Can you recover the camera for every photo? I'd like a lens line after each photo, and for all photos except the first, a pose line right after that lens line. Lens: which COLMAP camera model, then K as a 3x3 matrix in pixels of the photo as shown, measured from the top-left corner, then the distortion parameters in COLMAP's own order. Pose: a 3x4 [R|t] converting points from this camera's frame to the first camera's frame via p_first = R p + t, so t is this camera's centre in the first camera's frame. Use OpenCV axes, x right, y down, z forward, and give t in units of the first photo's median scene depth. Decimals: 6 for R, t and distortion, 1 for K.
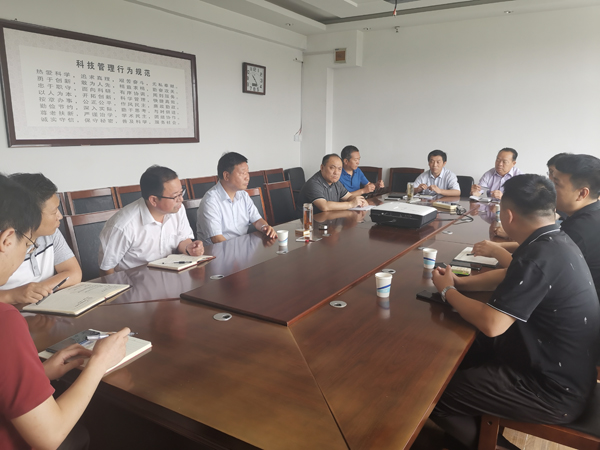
lens RADIAL K [[470.7, 0, 299.9], [0, 470.7, 225.7], [0, 0, 1]] dist [-0.011410, -0.009302]
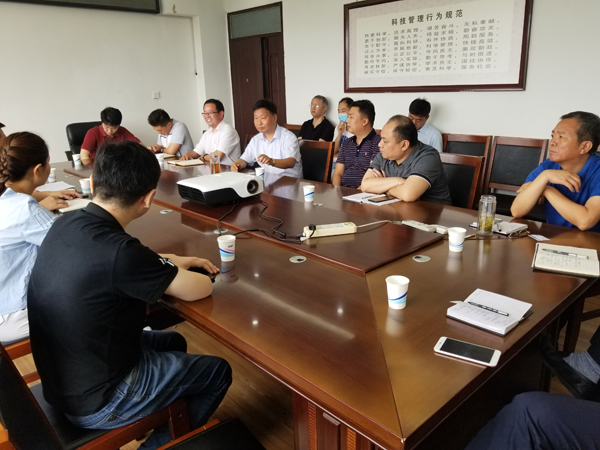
lens RADIAL K [[486.1, 0, 301.7], [0, 486.1, 226.2], [0, 0, 1]] dist [0.008355, -0.000805]
pose [[-0.254480, 0.272742, -0.927821, 0.800544], [-0.160839, 0.934108, 0.318704, -0.197824], [0.953609, 0.230334, -0.193845, 1.033109]]
